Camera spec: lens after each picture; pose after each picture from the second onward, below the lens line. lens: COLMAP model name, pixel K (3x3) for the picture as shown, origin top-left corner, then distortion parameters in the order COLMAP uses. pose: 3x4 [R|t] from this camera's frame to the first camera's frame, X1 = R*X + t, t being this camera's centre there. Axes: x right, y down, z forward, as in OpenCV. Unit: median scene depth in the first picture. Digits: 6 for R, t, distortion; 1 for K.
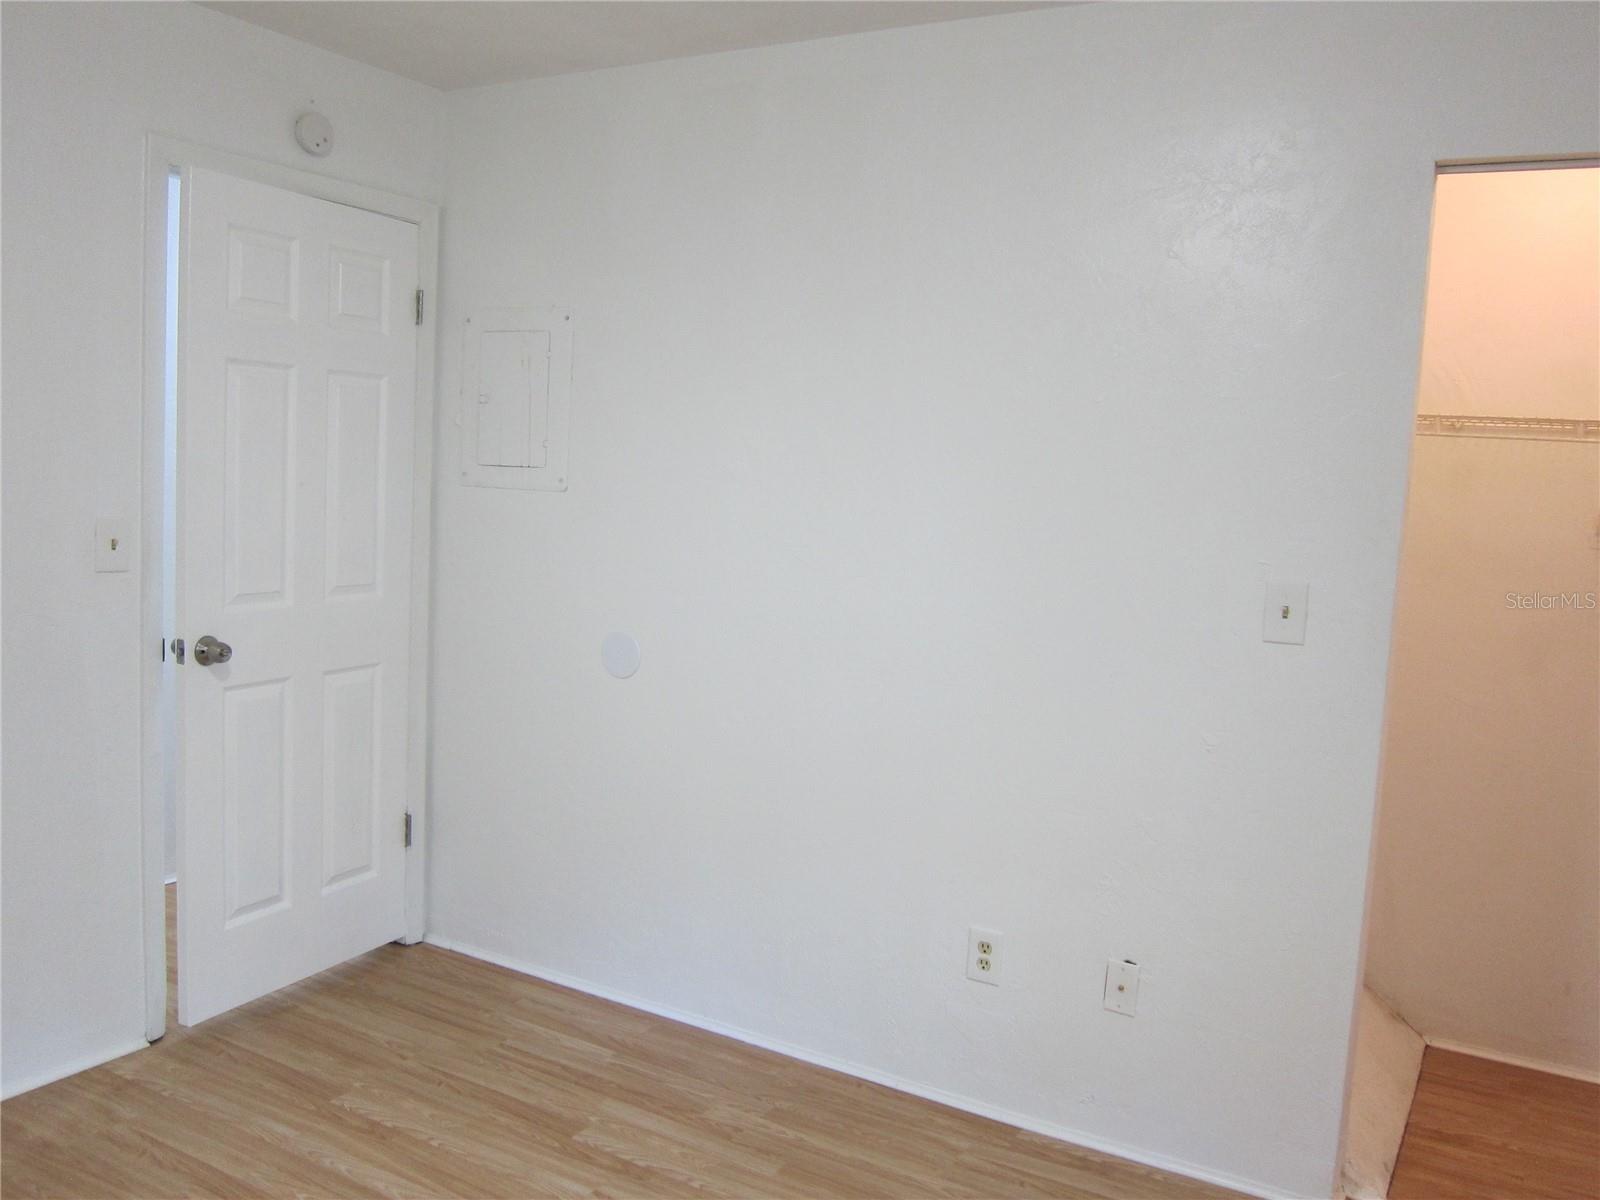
lens RADIAL K [[1336.7, 0, 800.0], [0, 1336.7, 600.0], [0, 0, 1]] dist [-0.059975, 0.008144]
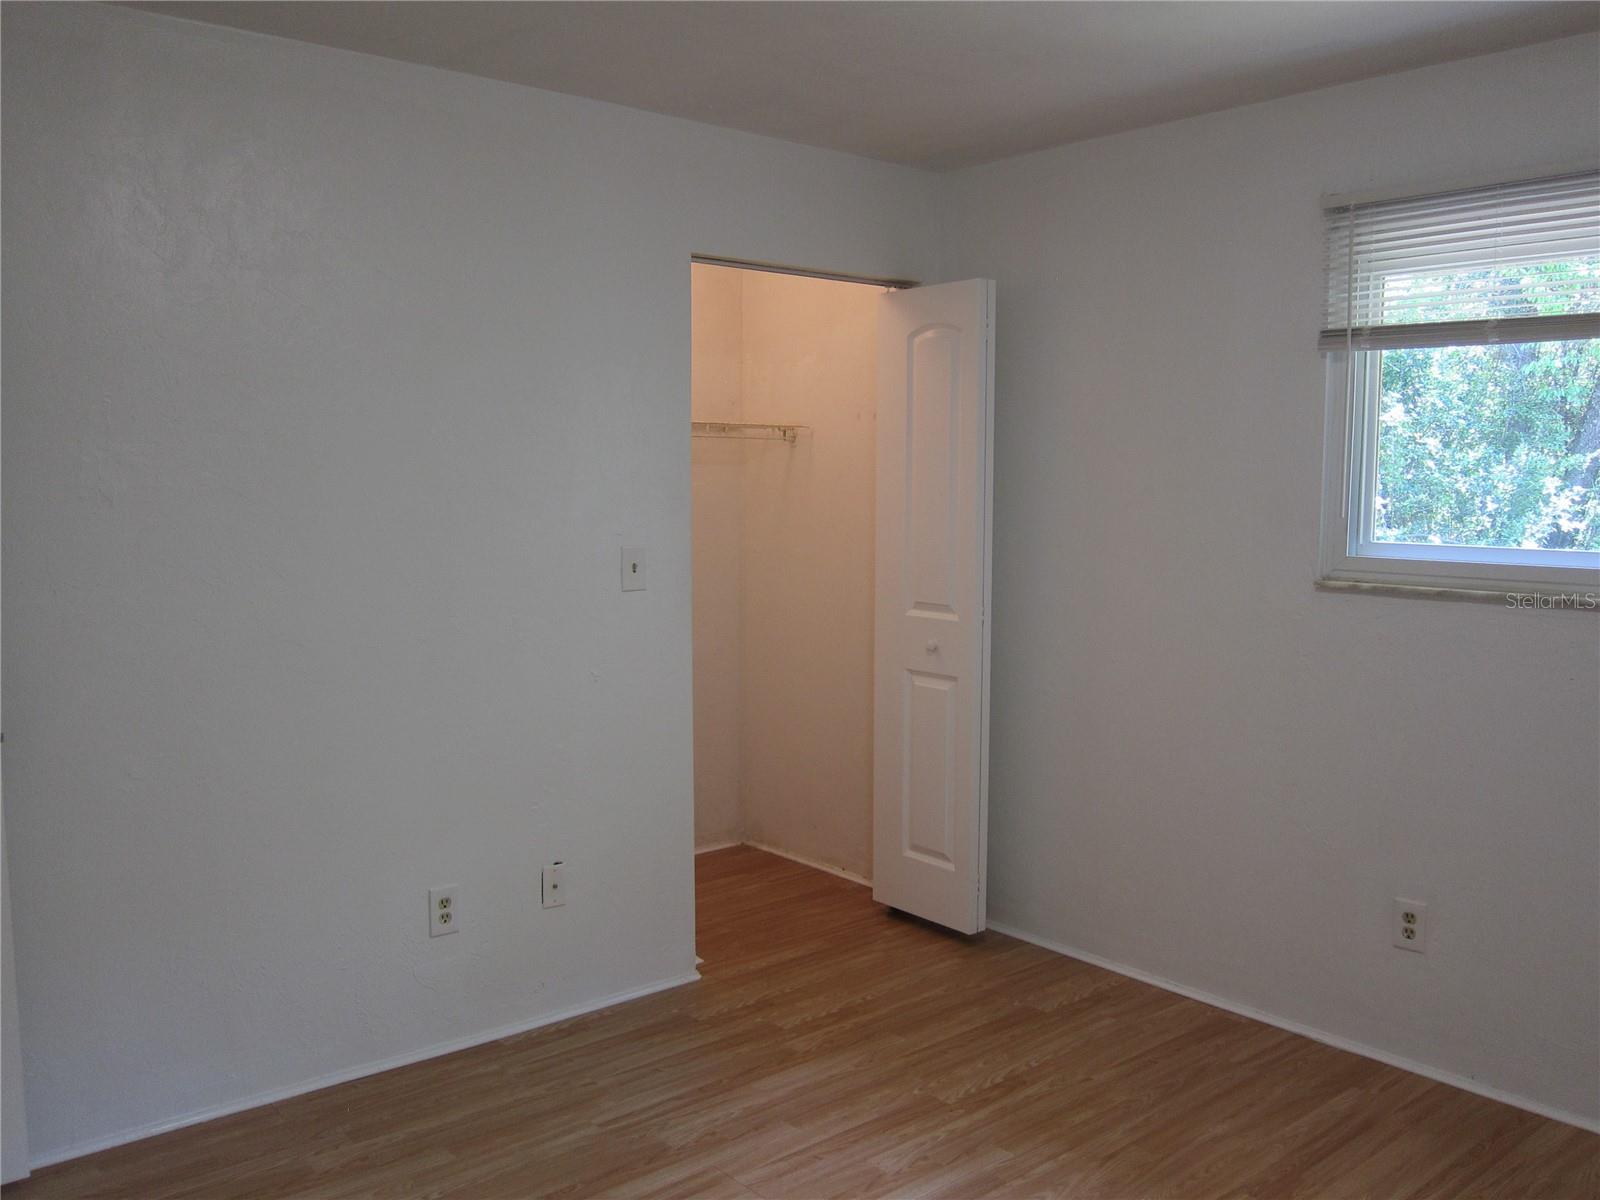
lens RADIAL K [[1336.7, 0, 800.0], [0, 1336.7, 600.0], [0, 0, 1]] dist [-0.059975, 0.008144]
pose [[0.334375, -0.139014, 0.932131, -0.795745], [0.118513, 0.987412, 0.104745, -0.074116], [-0.934959, 0.075446, 0.346641, 0.328745]]
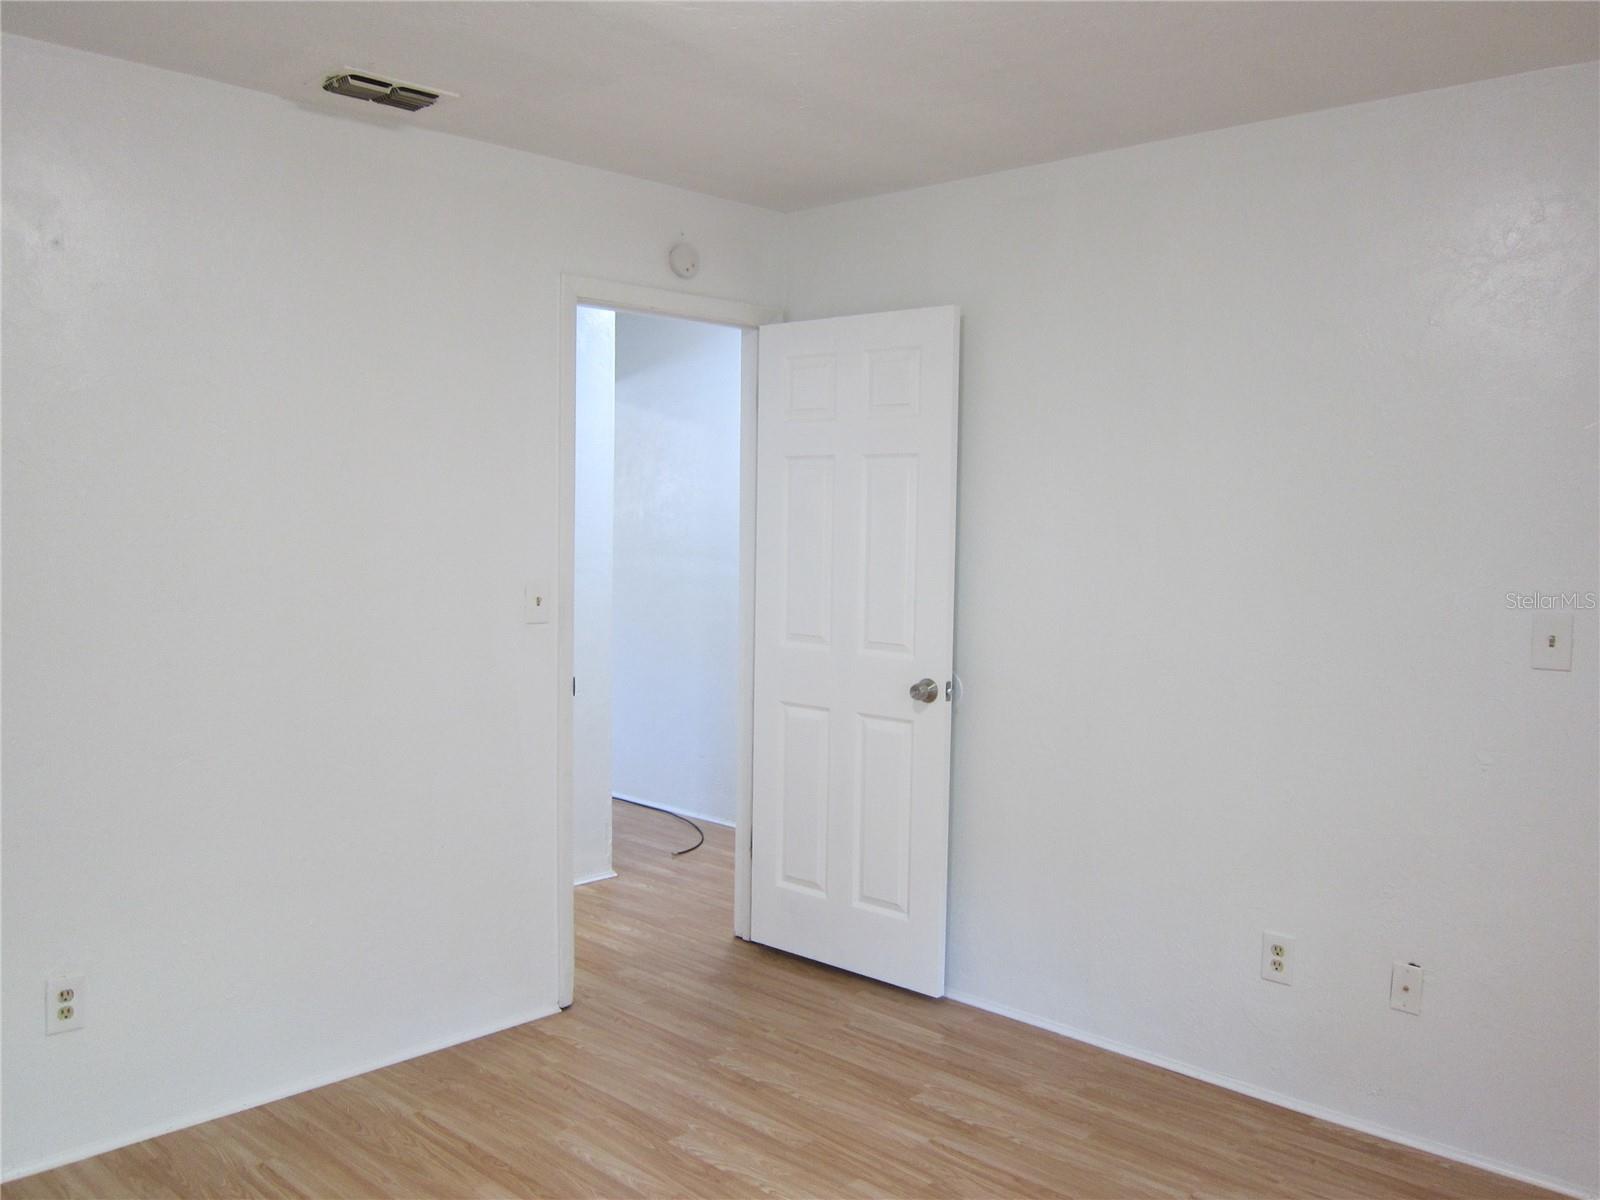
lens RADIAL K [[1336.7, 0, 800.0], [0, 1336.7, 600.0], [0, 0, 1]] dist [-0.059975, 0.008144]
pose [[0.973327, -0.019805, -0.228566, 0.009757], [0.010200, 0.999017, -0.043132, 0.014309], [0.229195, 0.039650, 0.972573, -0.178008]]
